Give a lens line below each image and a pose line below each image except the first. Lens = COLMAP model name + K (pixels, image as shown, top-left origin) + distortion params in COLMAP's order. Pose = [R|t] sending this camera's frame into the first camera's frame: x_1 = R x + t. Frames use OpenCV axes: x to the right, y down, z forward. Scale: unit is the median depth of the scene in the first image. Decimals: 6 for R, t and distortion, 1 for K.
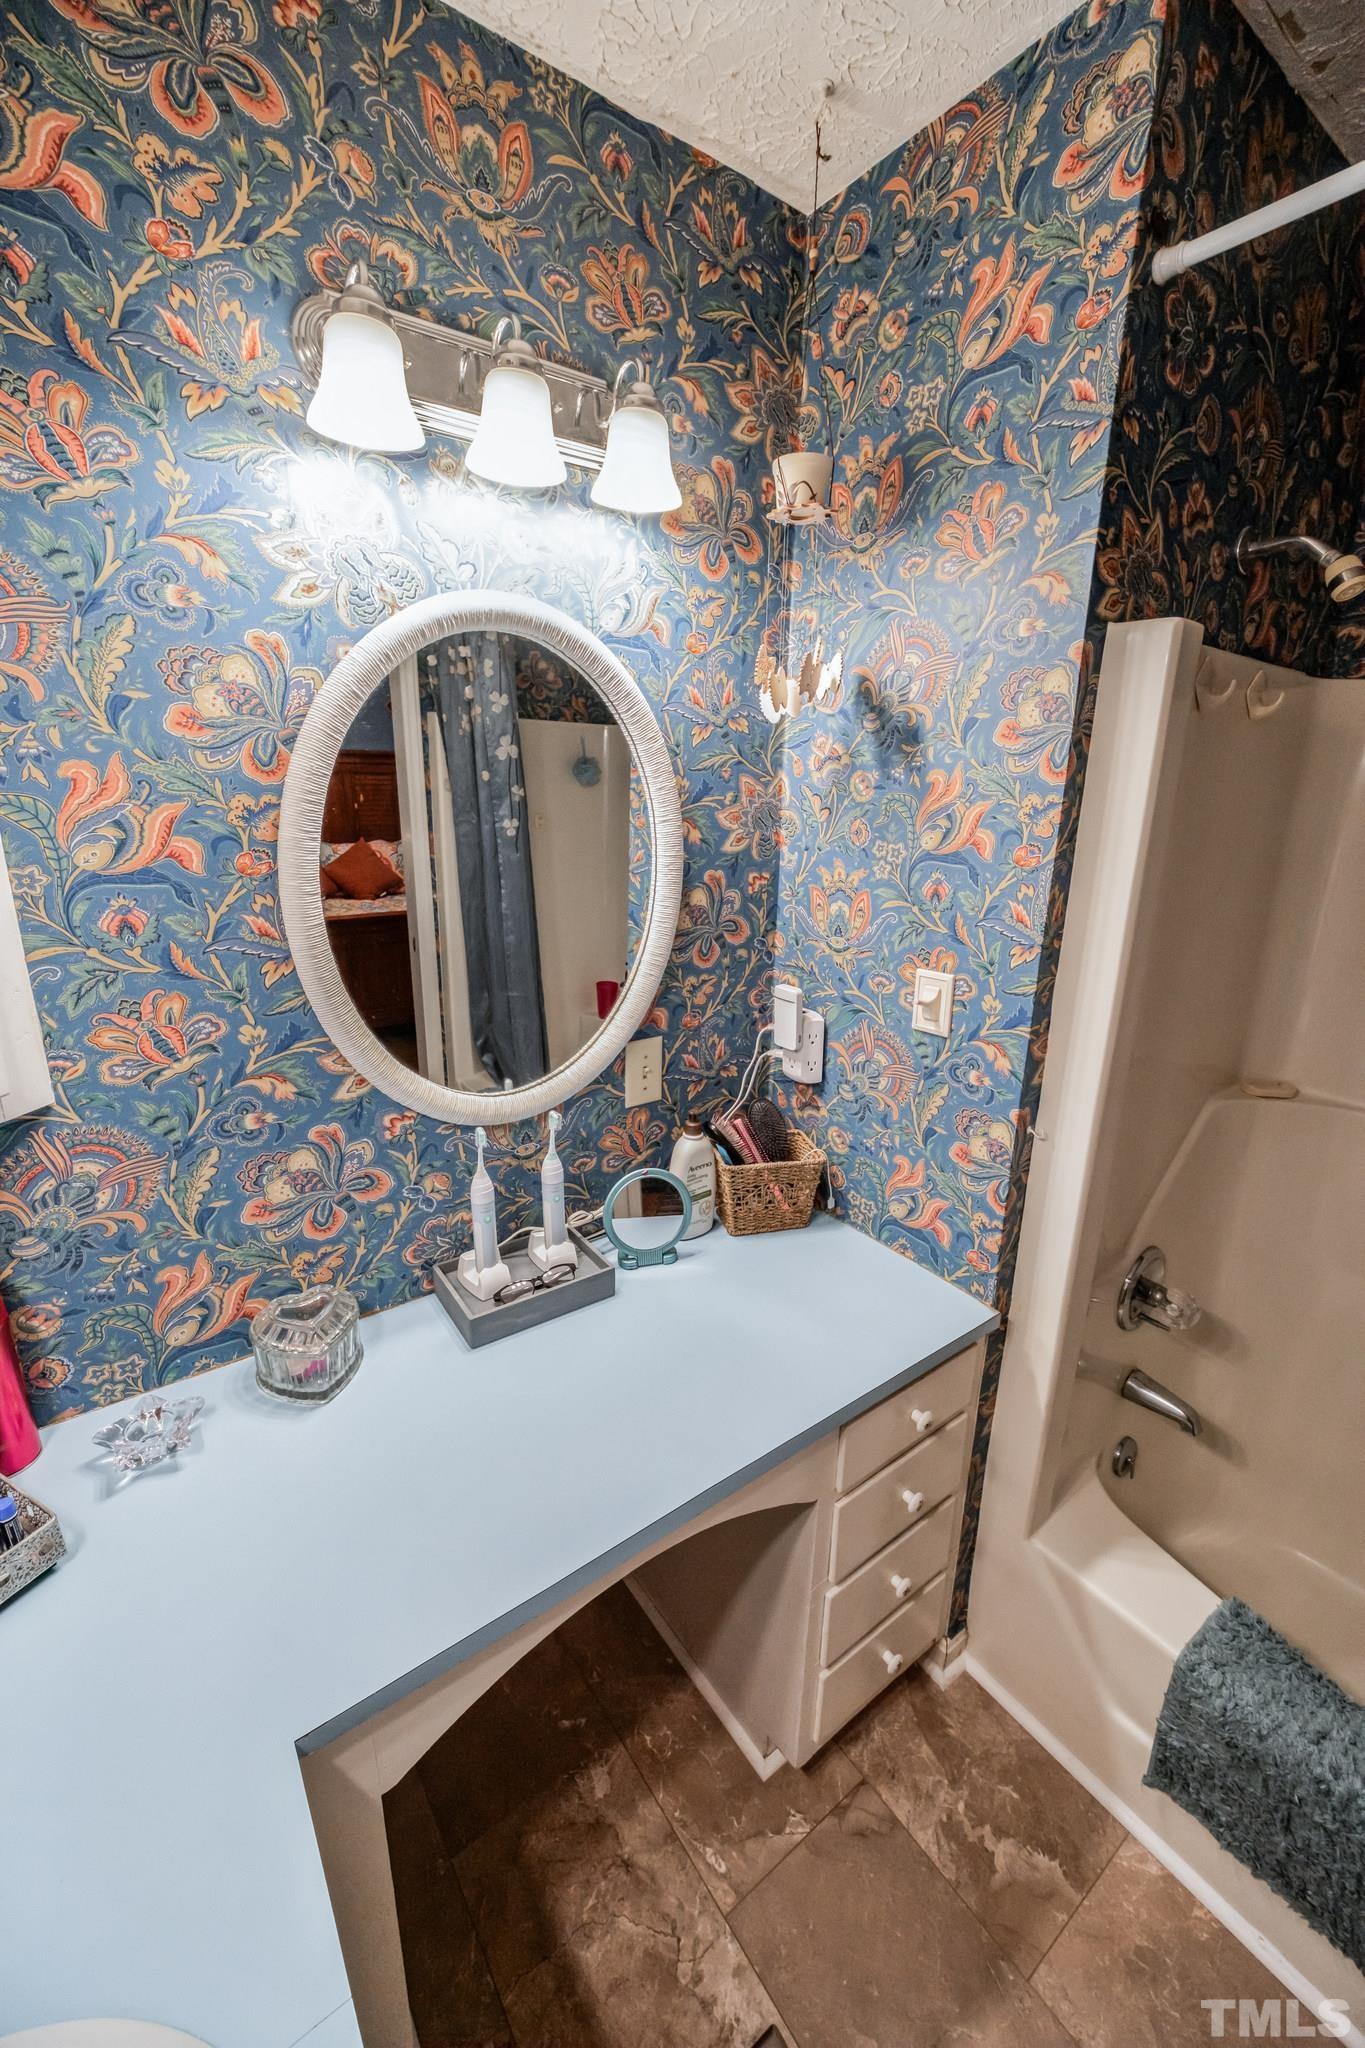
lens RADIAL K [[806.1, 0, 682.4], [0, 806.1, 1024.0], [0, 0, 1]] dist [-0.007657, 0.000415]
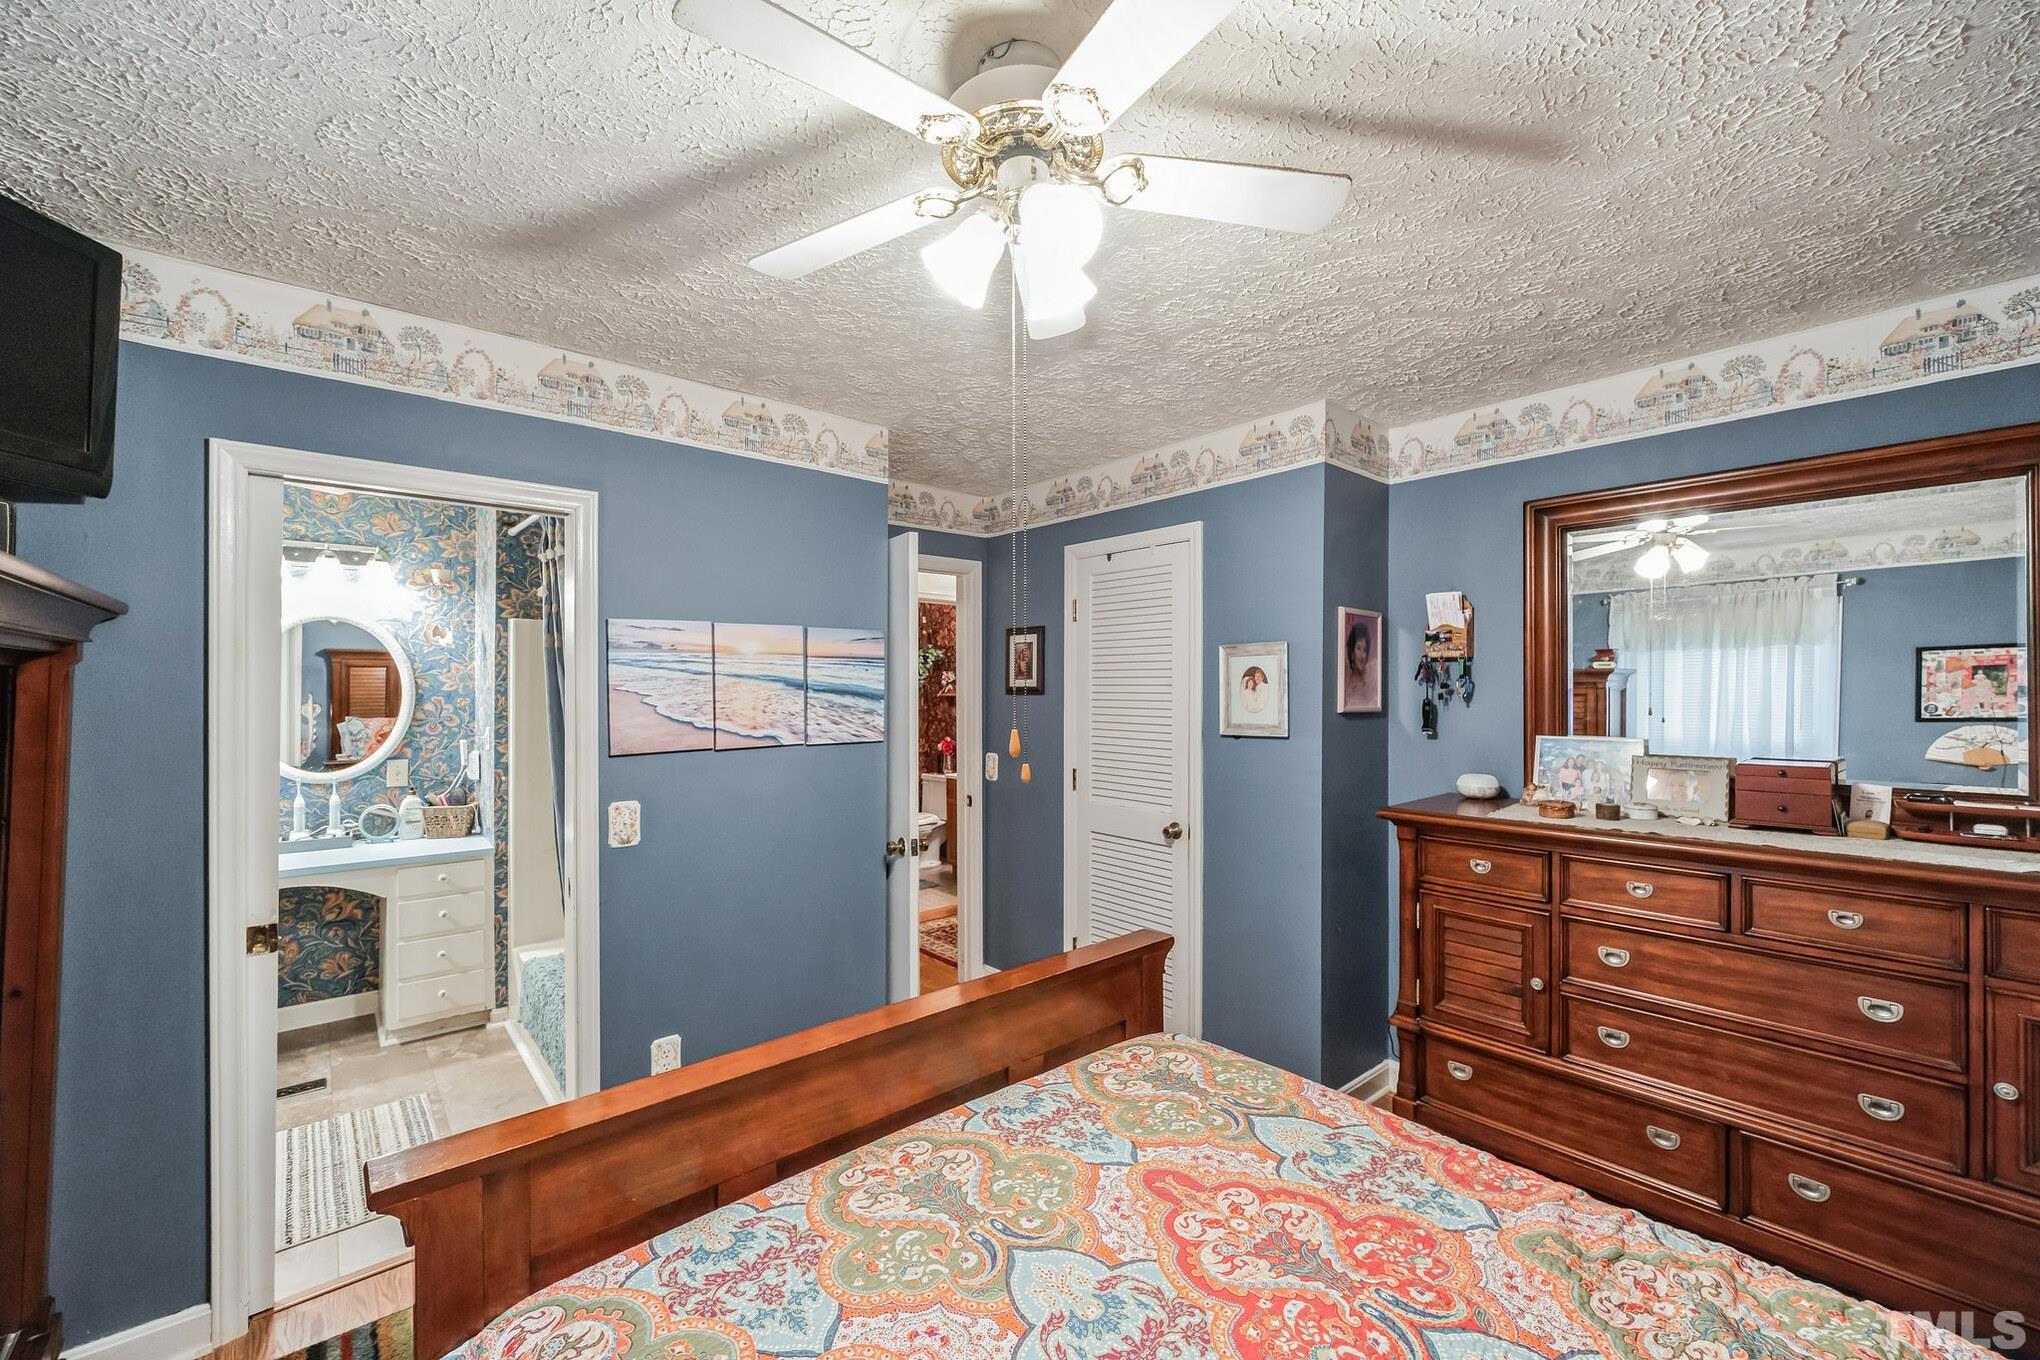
lens RADIAL K [[836.4, 0, 1016.6], [0, 836.4, 685.2], [0, 0, 1]] dist [-0.000998, -0.000040]
pose [[0.996825, -0.007907, 0.079225, 1.773257], [0.029287, 0.961708, -0.272508, 0.595404], [-0.074037, 0.273964, 0.958886, -1.847569]]
